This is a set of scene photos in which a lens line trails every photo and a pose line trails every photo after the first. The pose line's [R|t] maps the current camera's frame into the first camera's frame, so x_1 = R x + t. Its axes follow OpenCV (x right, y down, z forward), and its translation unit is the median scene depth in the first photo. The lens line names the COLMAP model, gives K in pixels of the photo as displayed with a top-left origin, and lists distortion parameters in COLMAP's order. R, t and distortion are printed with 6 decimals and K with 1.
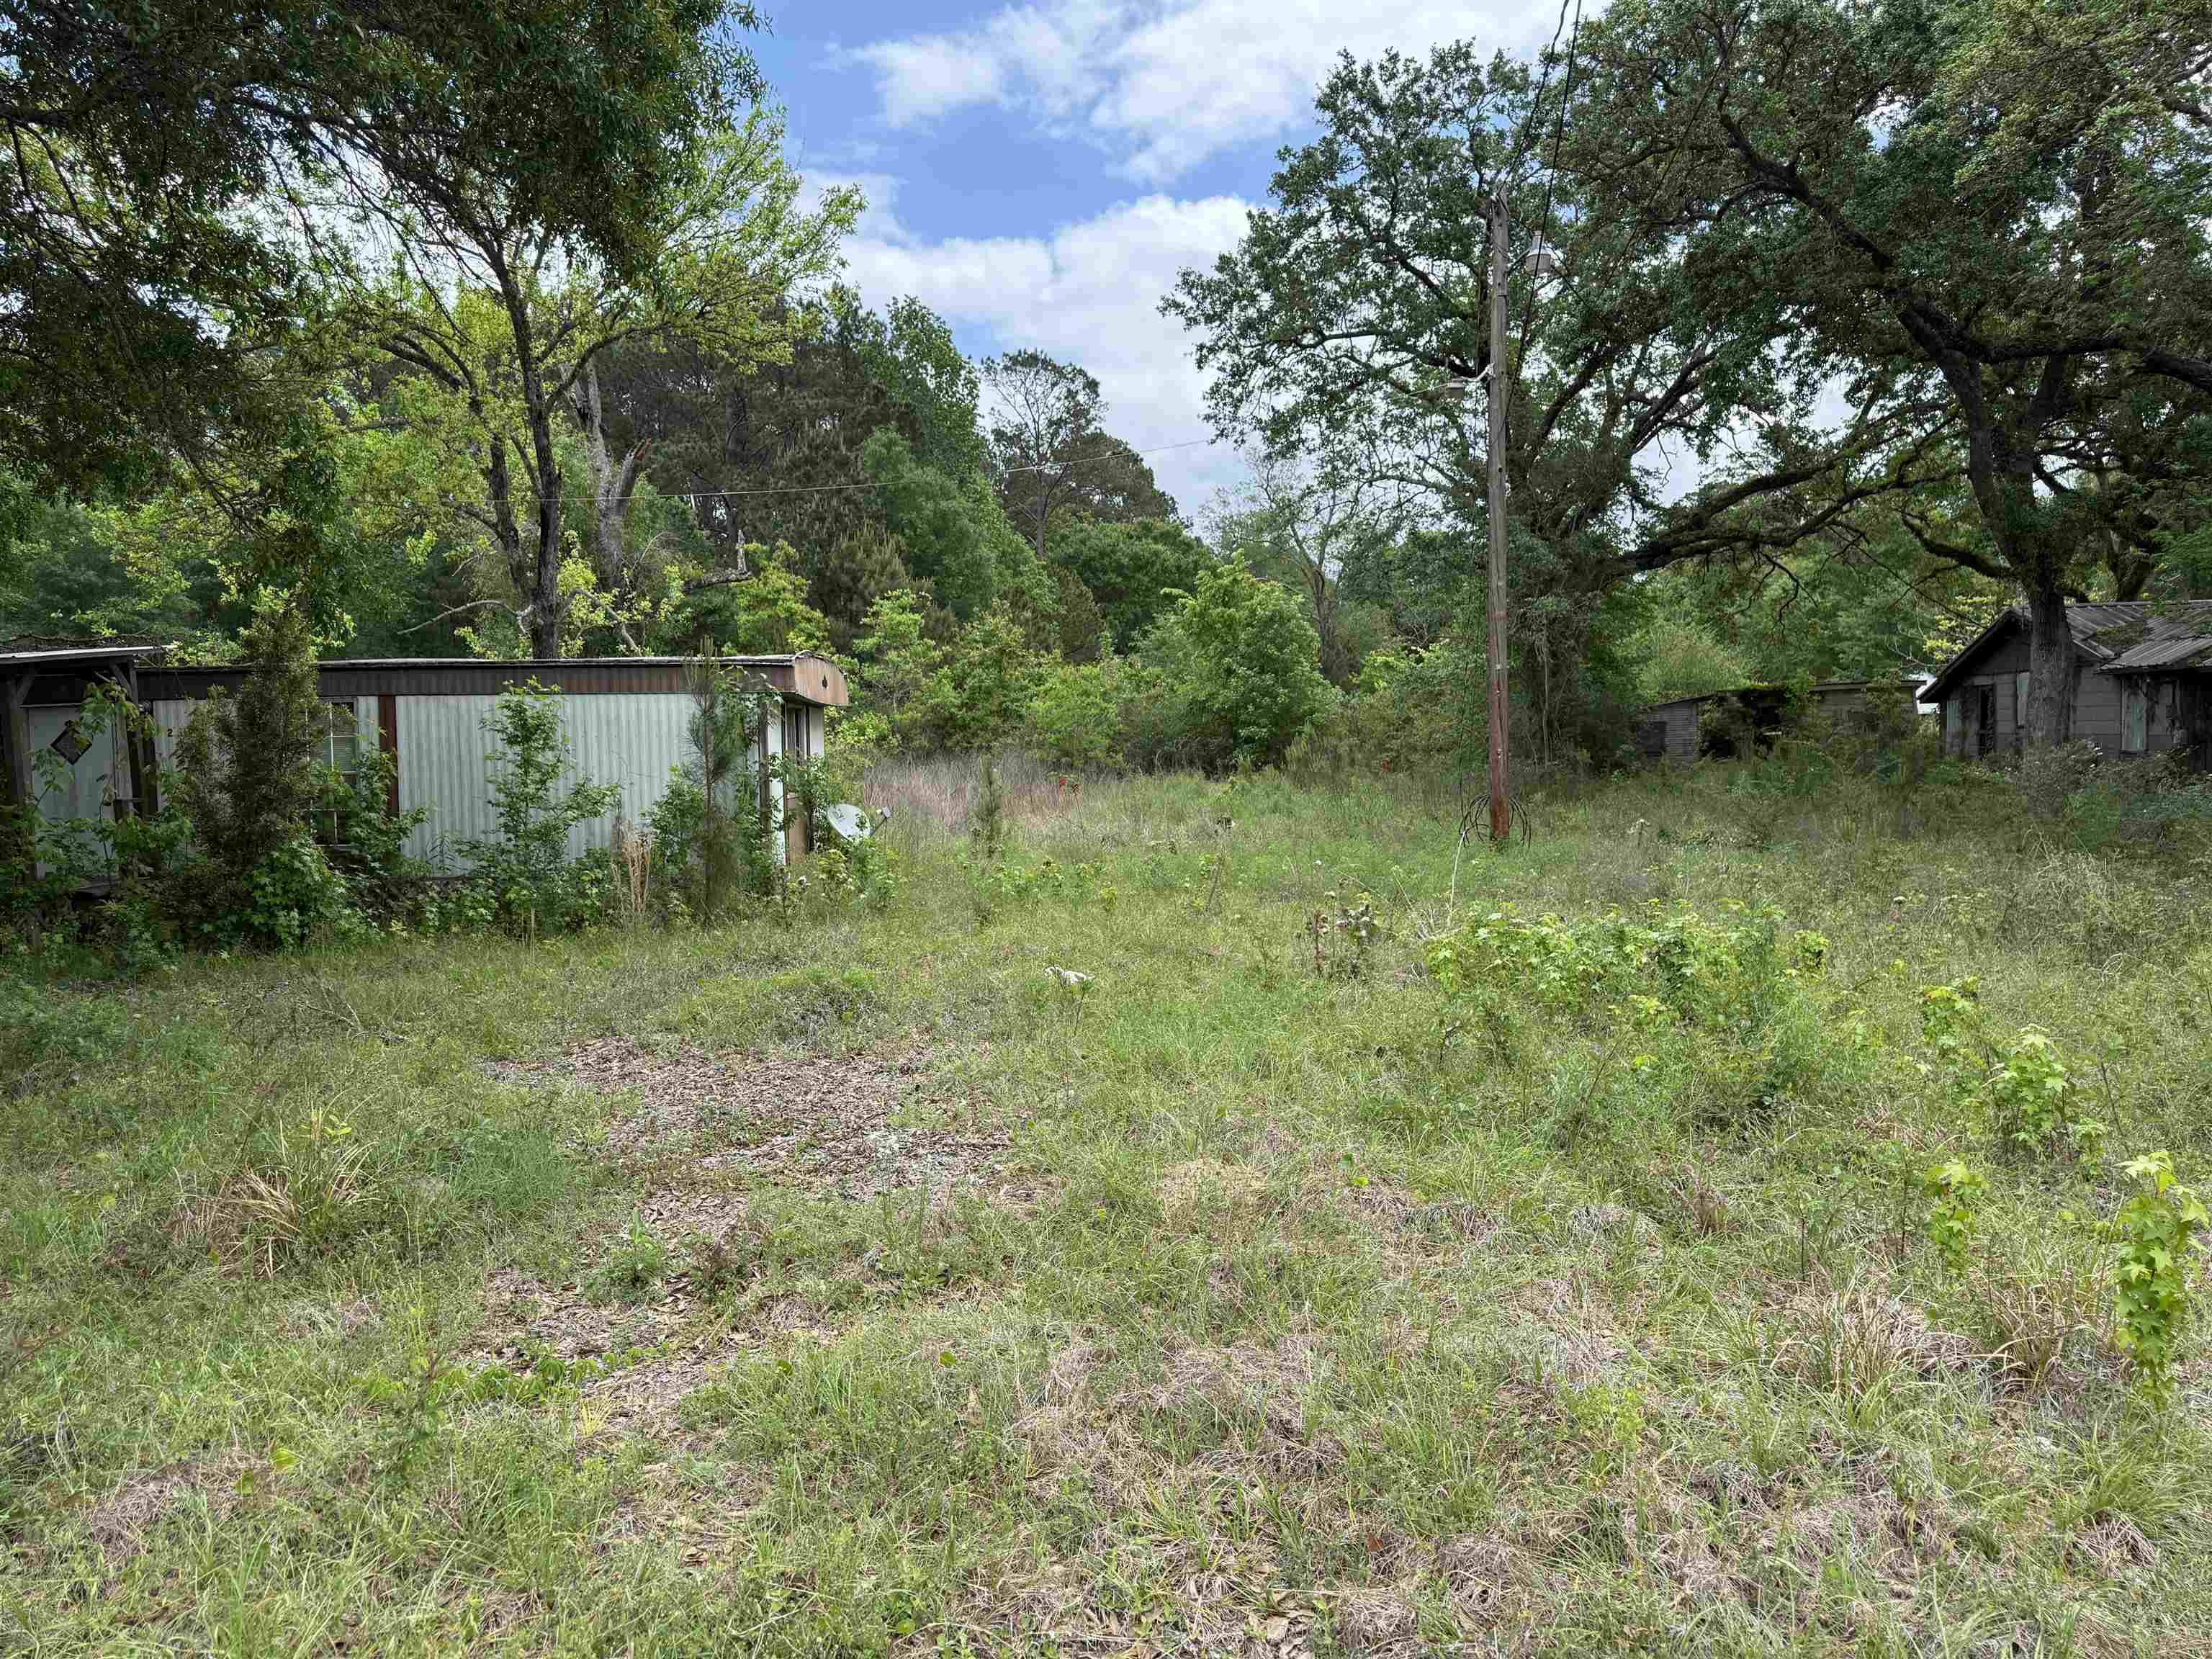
lens RADIAL K [[1537.0, 0, 1110.9], [0, 1537.0, 842.7], [0, 0, 1]] dist [0.081611, -0.099463]
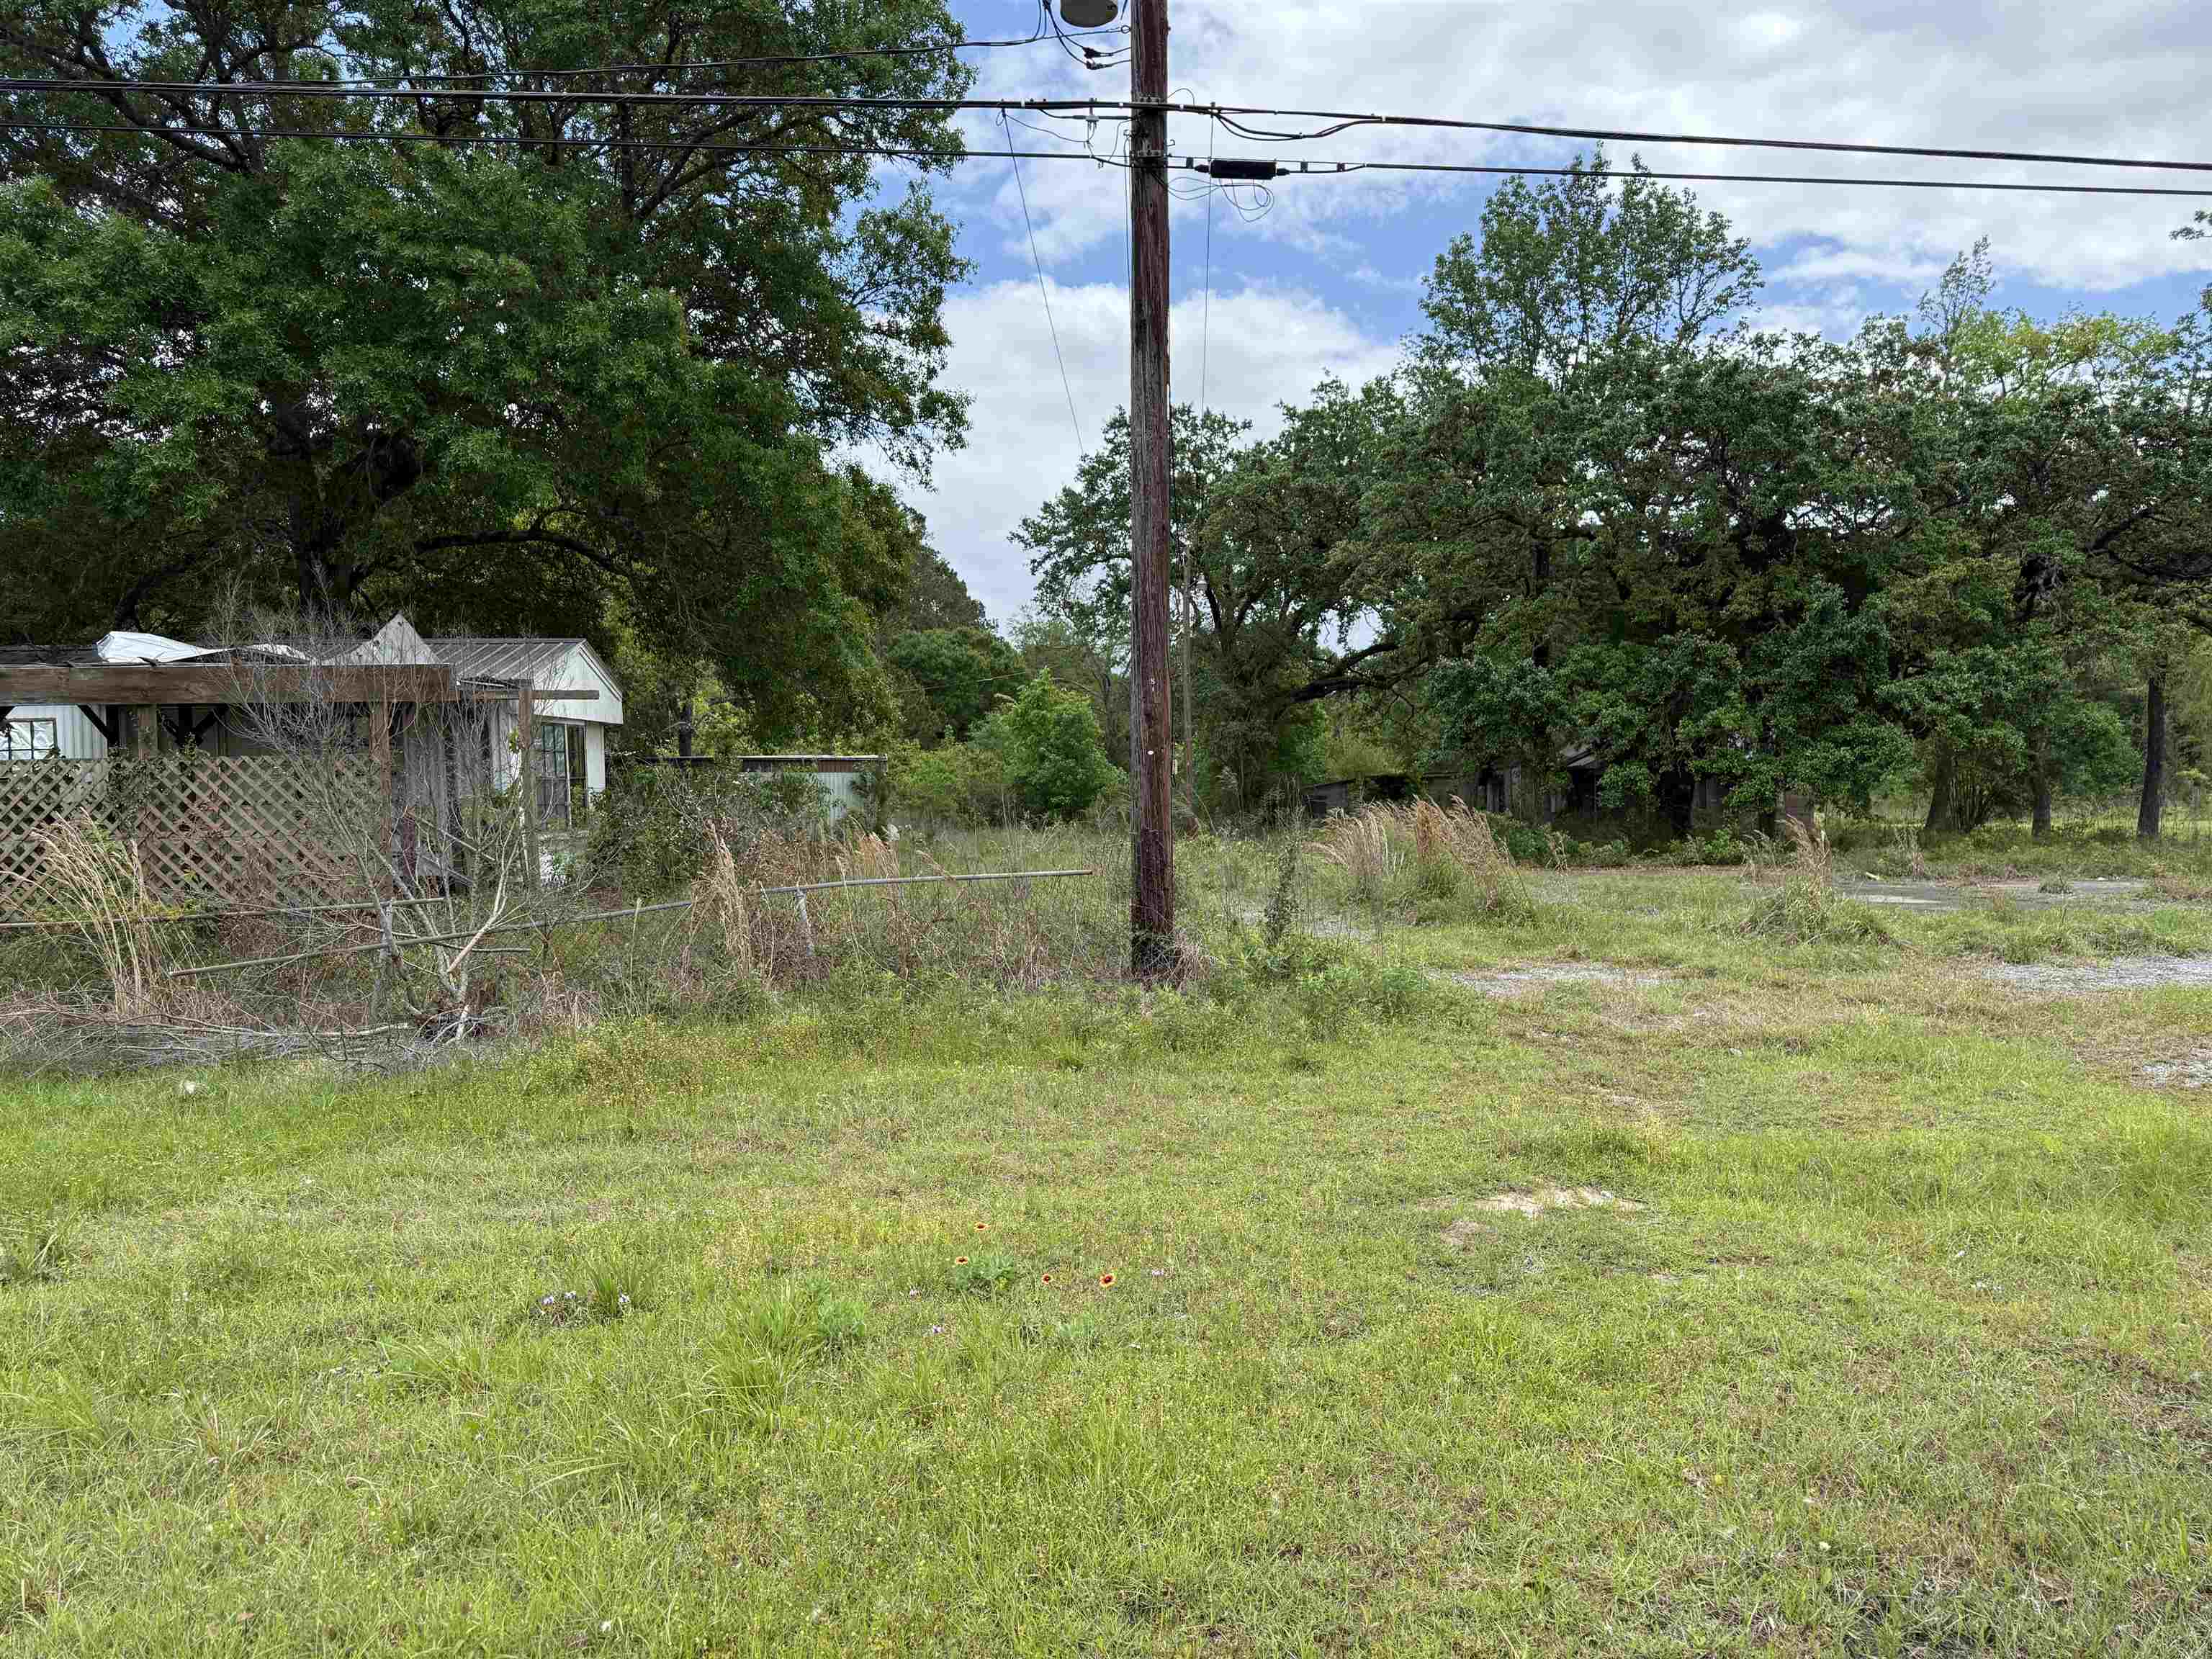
lens RADIAL K [[1537.0, 0, 1102.8], [0, 1537.0, 826.7], [0, 0, 1]] dist [0.081611, -0.099463]
pose [[0.991181, 0.008067, 0.132270, -0.090728], [-0.000155, 0.998215, -0.059716, 0.060755], [-0.132515, 0.059169, 0.989413, -0.660538]]
